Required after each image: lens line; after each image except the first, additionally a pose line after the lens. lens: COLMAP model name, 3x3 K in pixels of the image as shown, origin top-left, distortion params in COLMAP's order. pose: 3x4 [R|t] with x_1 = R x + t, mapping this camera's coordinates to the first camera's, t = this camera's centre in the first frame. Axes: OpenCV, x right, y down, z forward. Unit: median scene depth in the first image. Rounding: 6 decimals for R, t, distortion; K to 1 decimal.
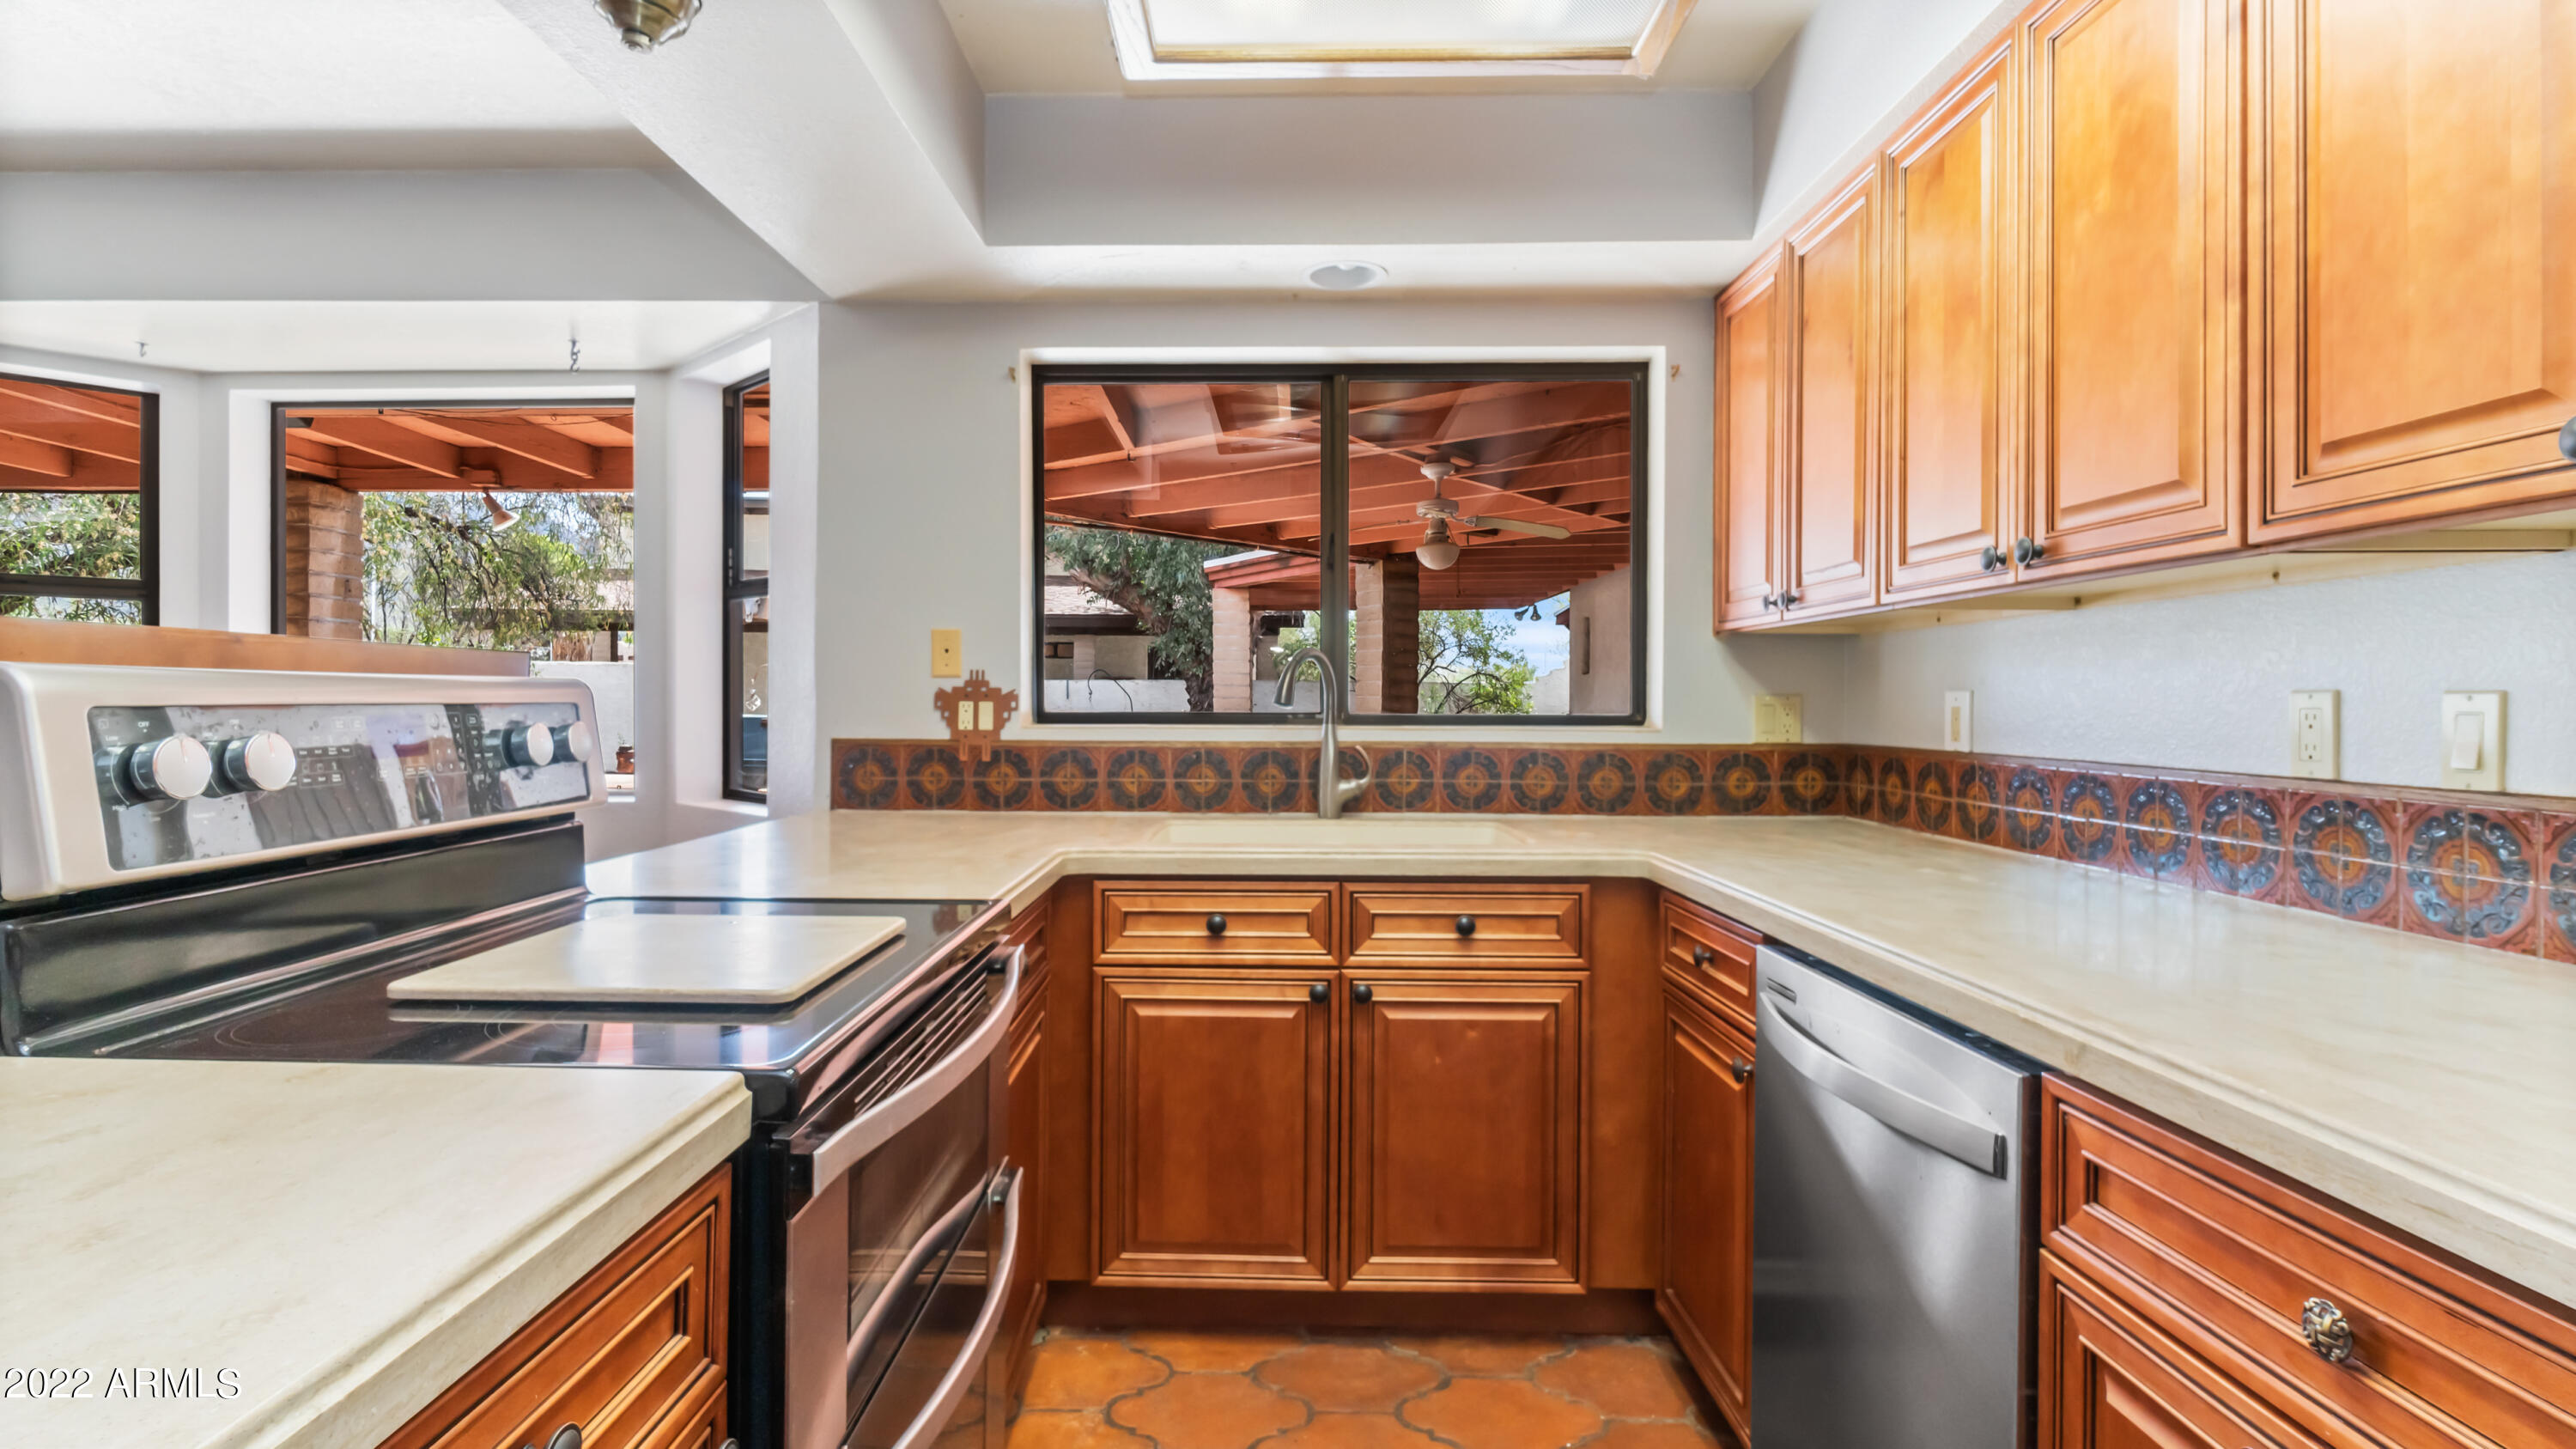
lens RADIAL K [[1198.9, 0, 1286.4], [0, 1198.9, 723.4], [0, 0, 1]] dist [-0.008817, -0.001154]
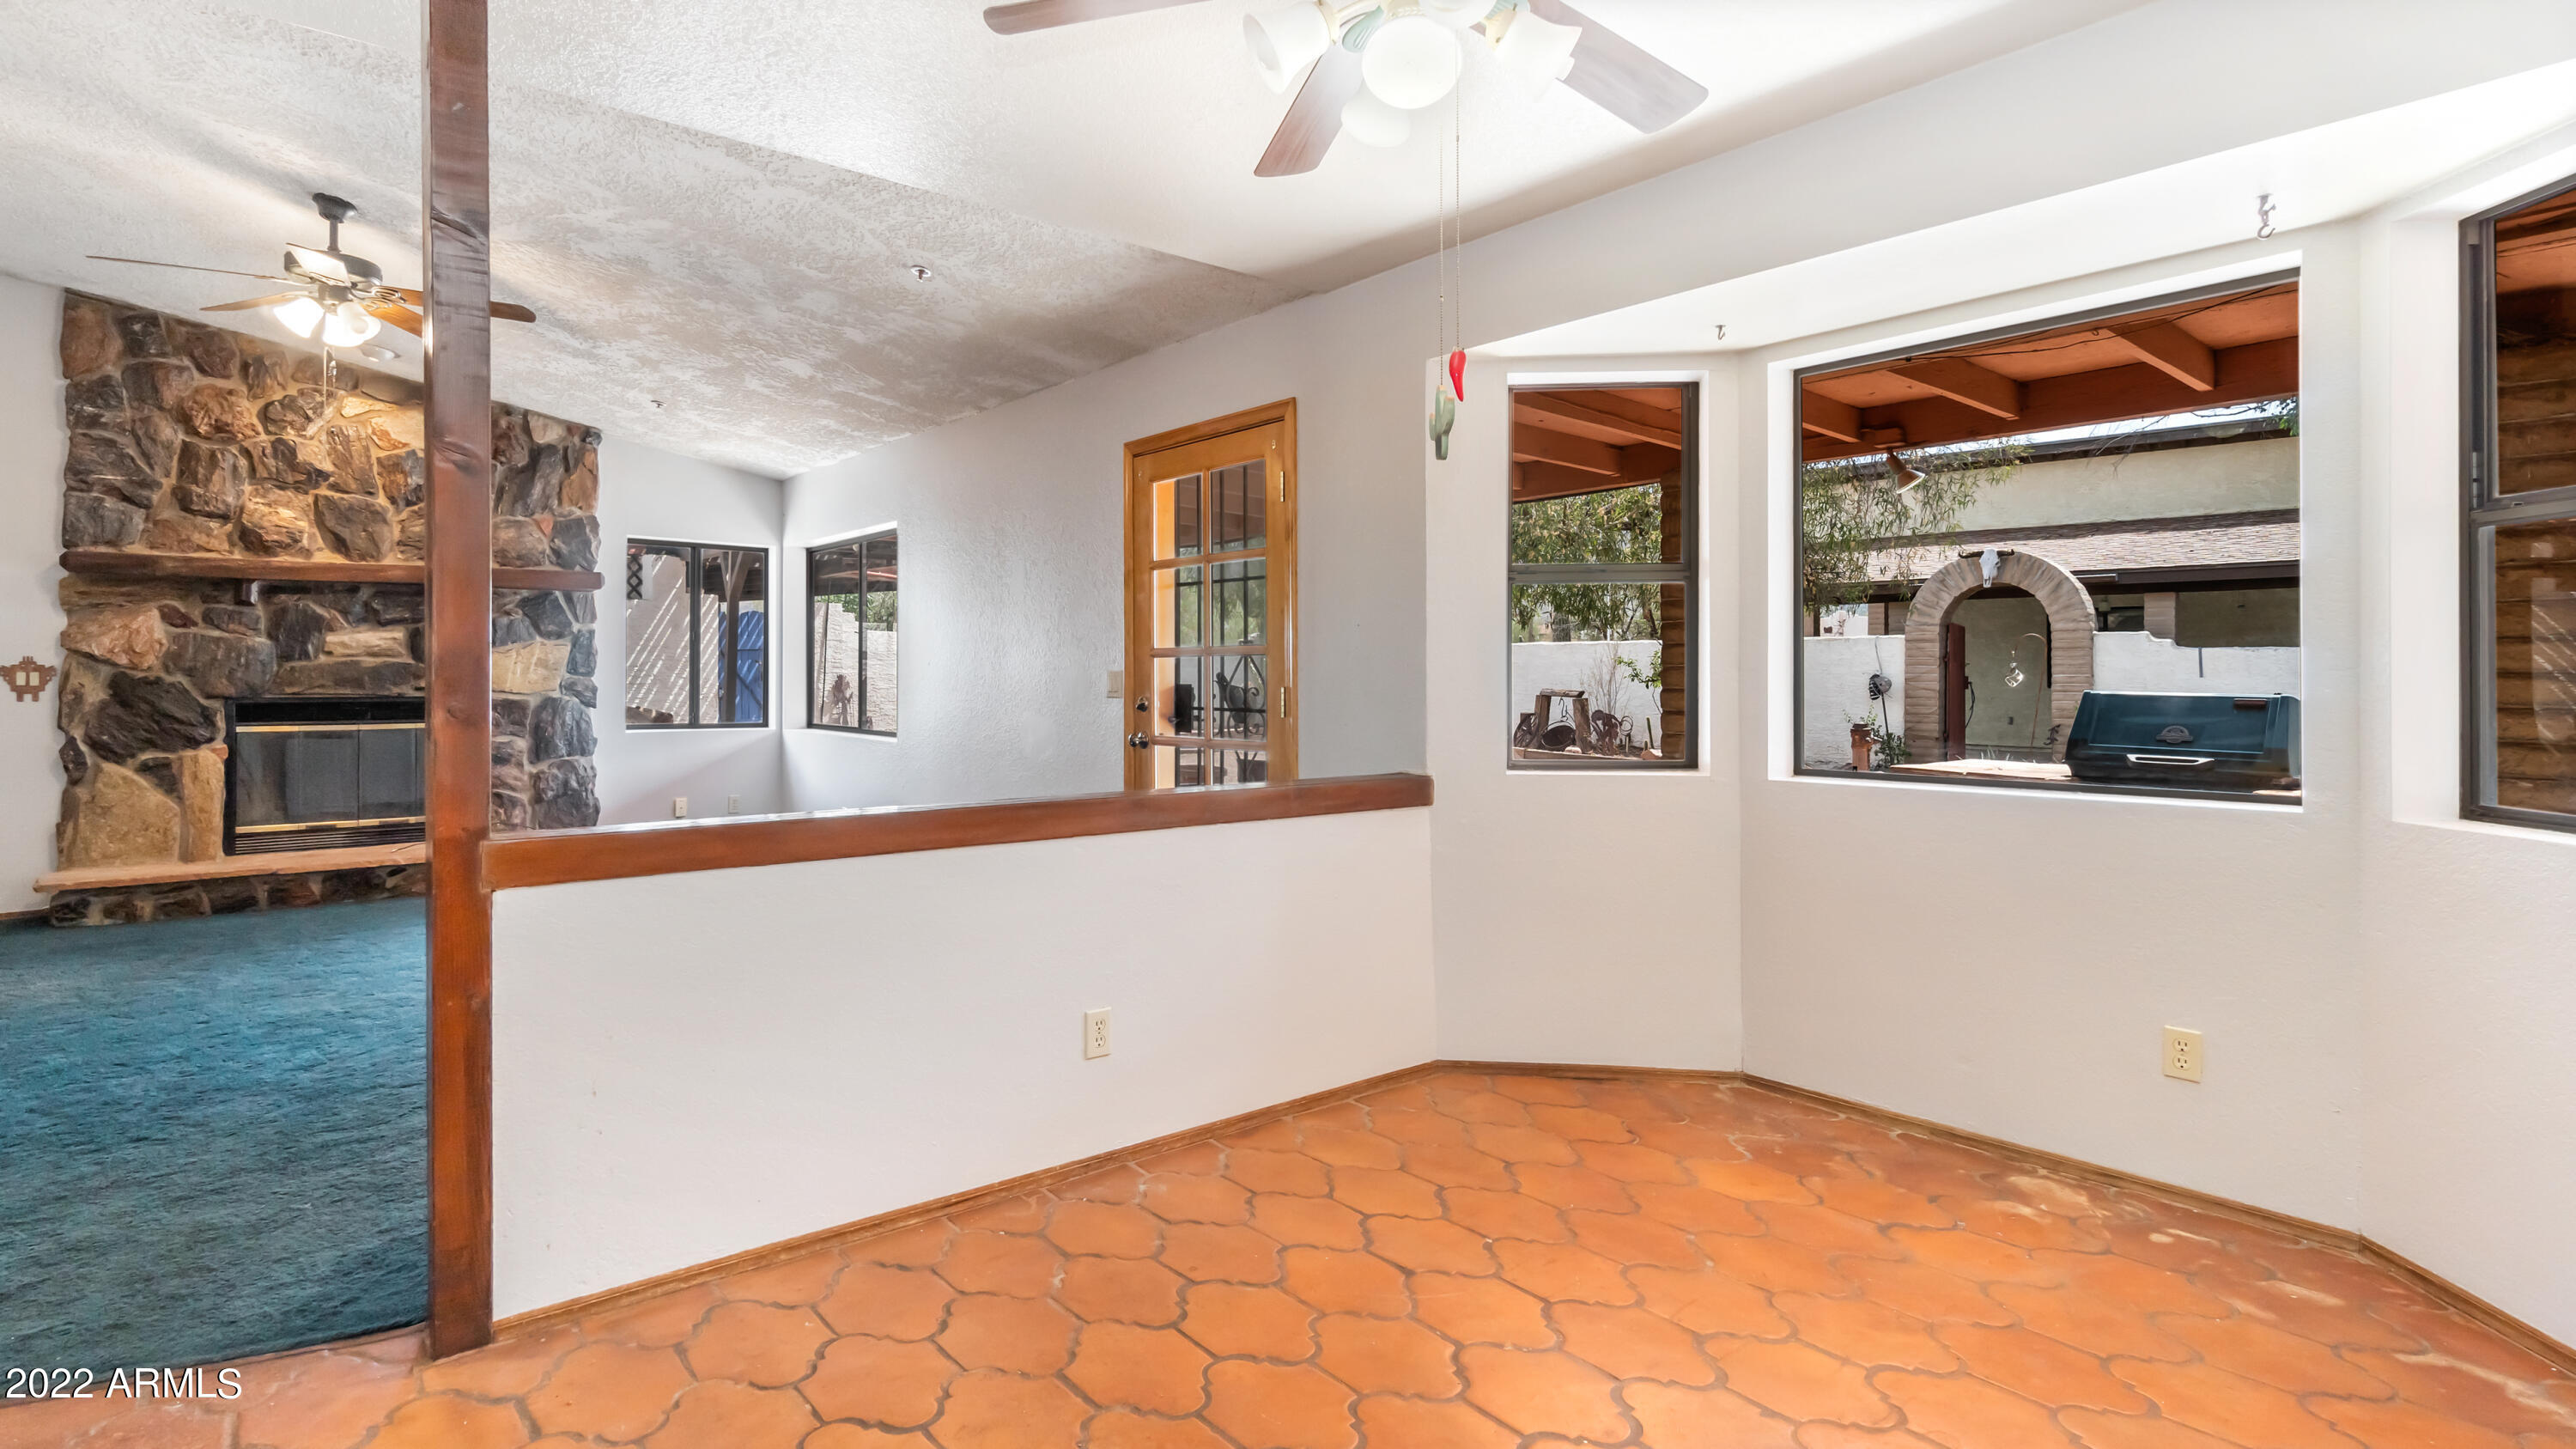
lens RADIAL K [[1198.9, 0, 1259.2], [0, 1198.9, 664.9], [0, 0, 1]] dist [-0.008817, -0.001154]
pose [[0.644427, -0.011384, -0.764581, -0.400598], [-0.009941, 0.999680, -0.023263, -0.003007], [0.764601, 0.022592, 0.644108, 0.042352]]
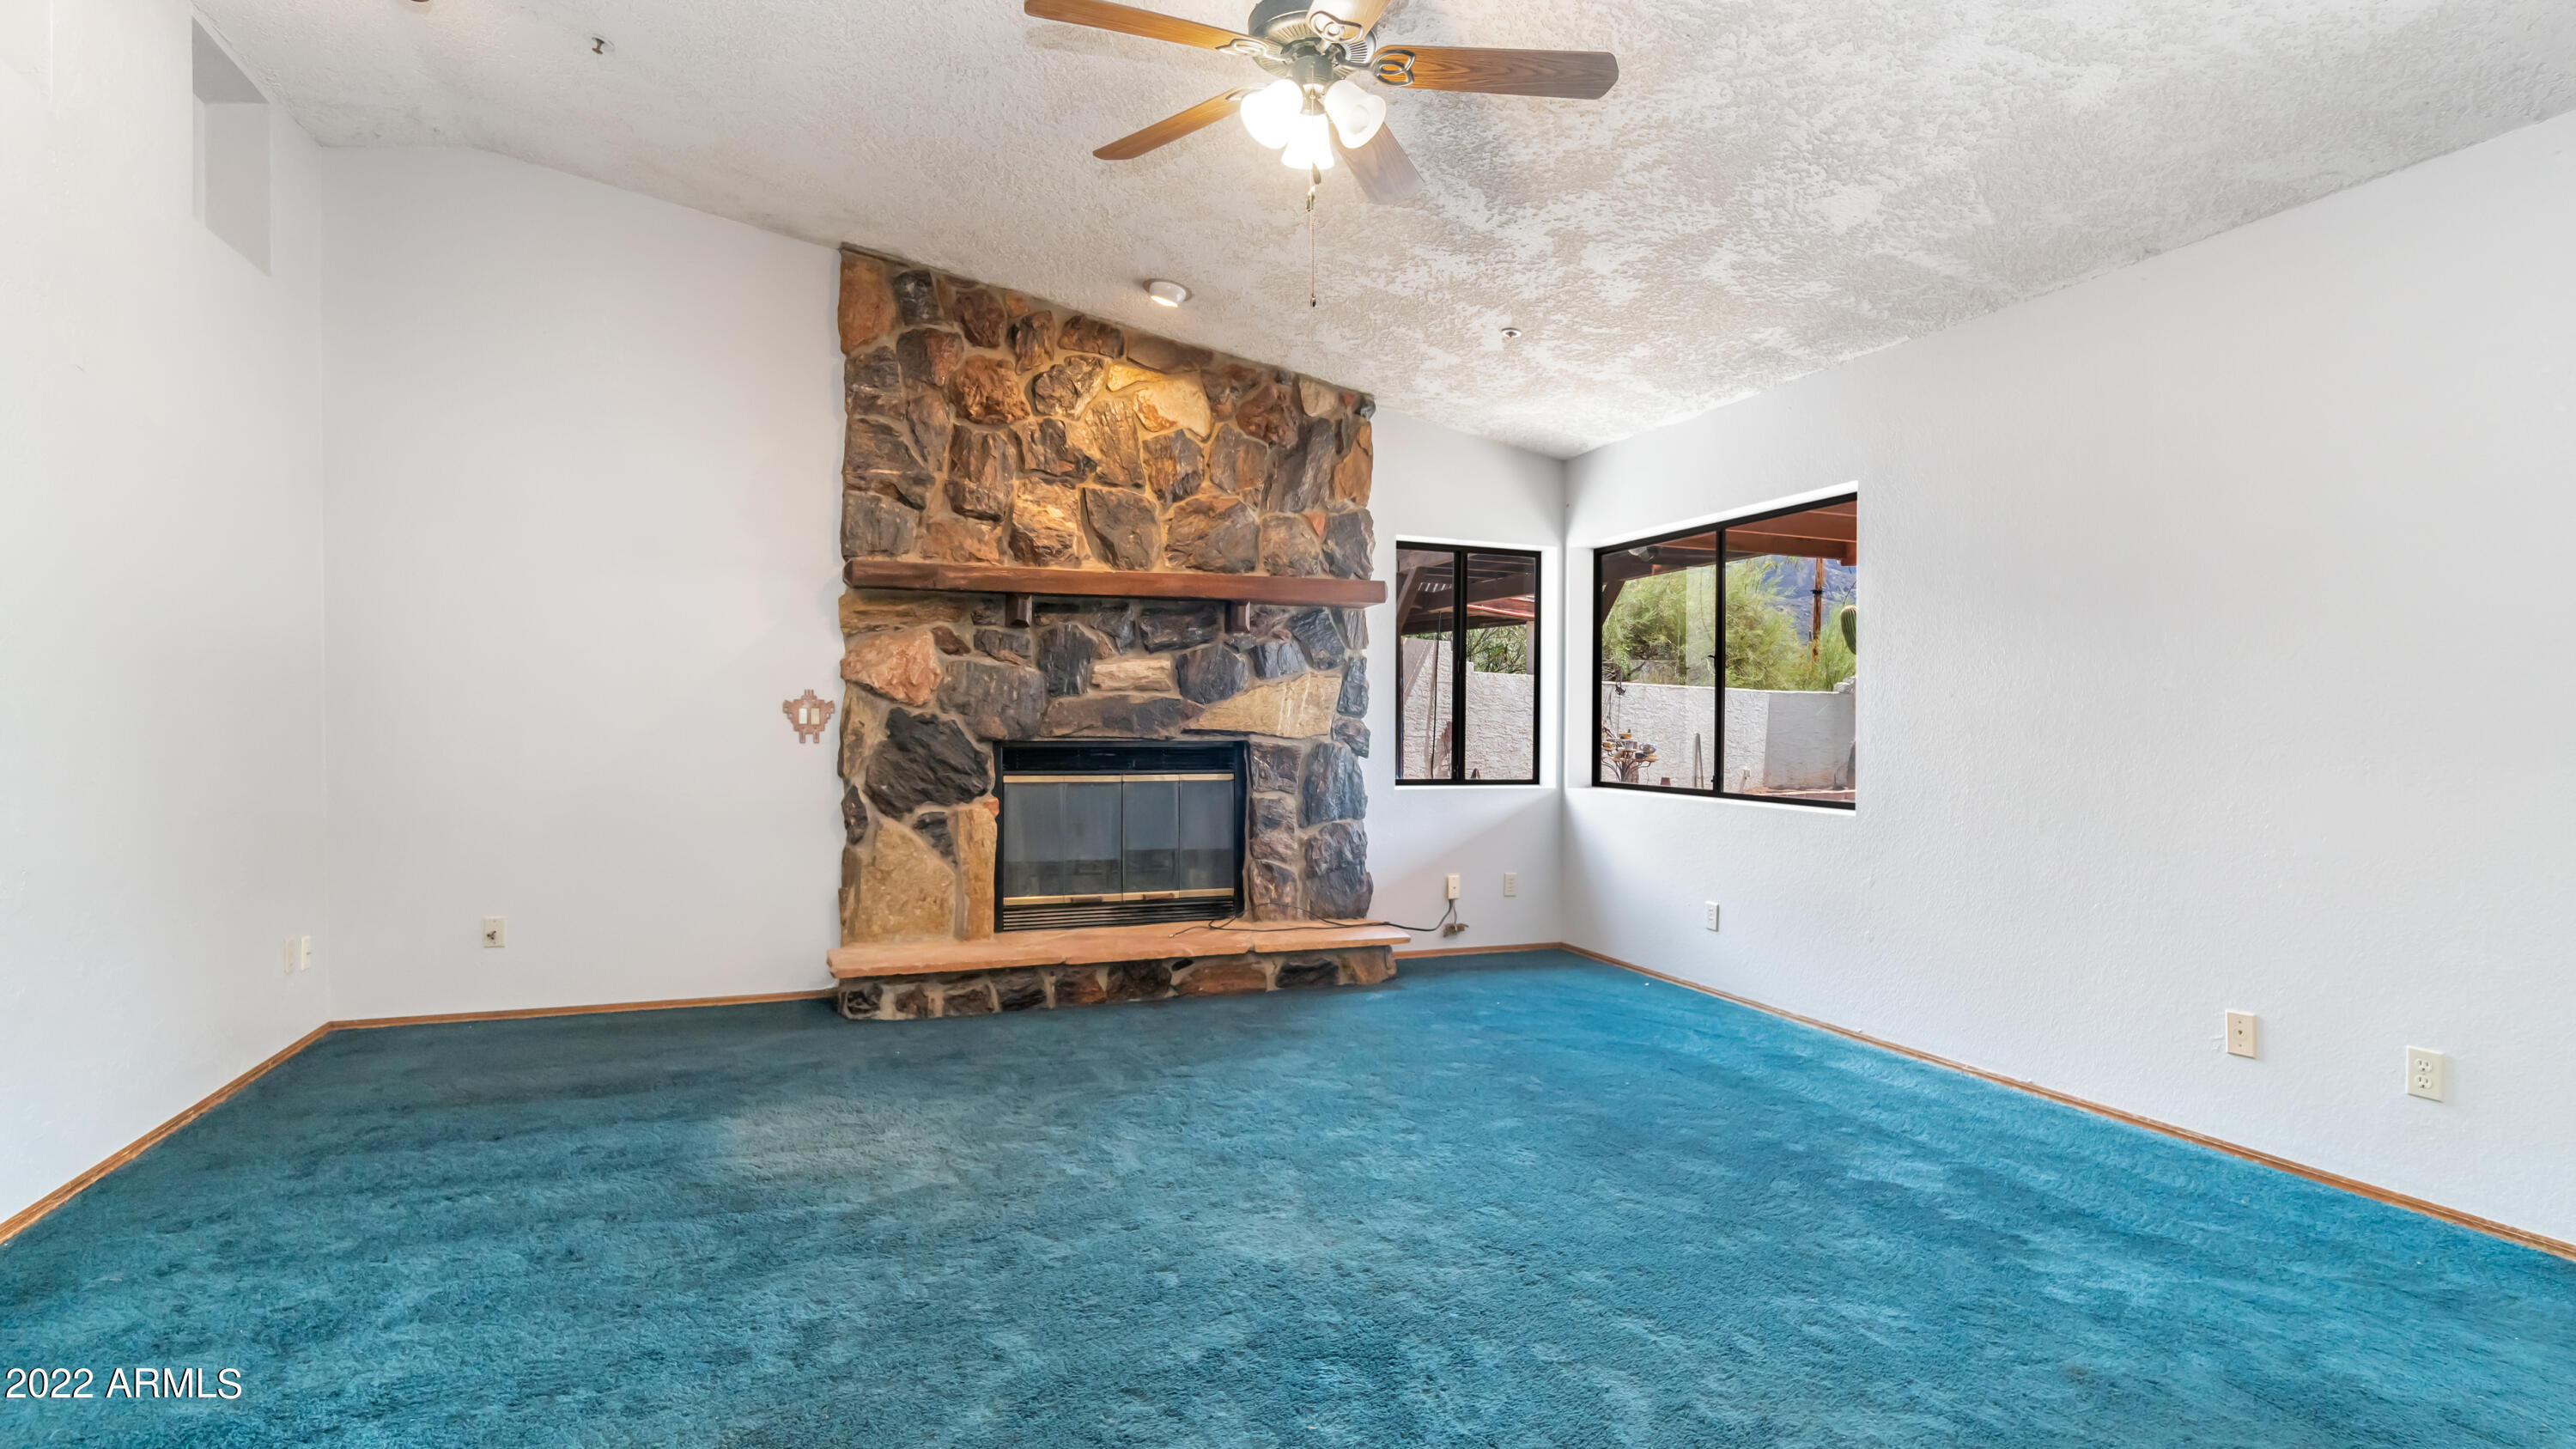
lens RADIAL K [[1198.9, 0, 1282.2], [0, 1198.9, 742.4], [0, 0, 1]] dist [-0.008817, -0.001154]
pose [[0.350585, 0.010494, -0.936472, -0.714816], [-0.018482, 0.999820, 0.004285, 0.001609], [0.936348, 0.015805, 0.350716, -0.038117]]
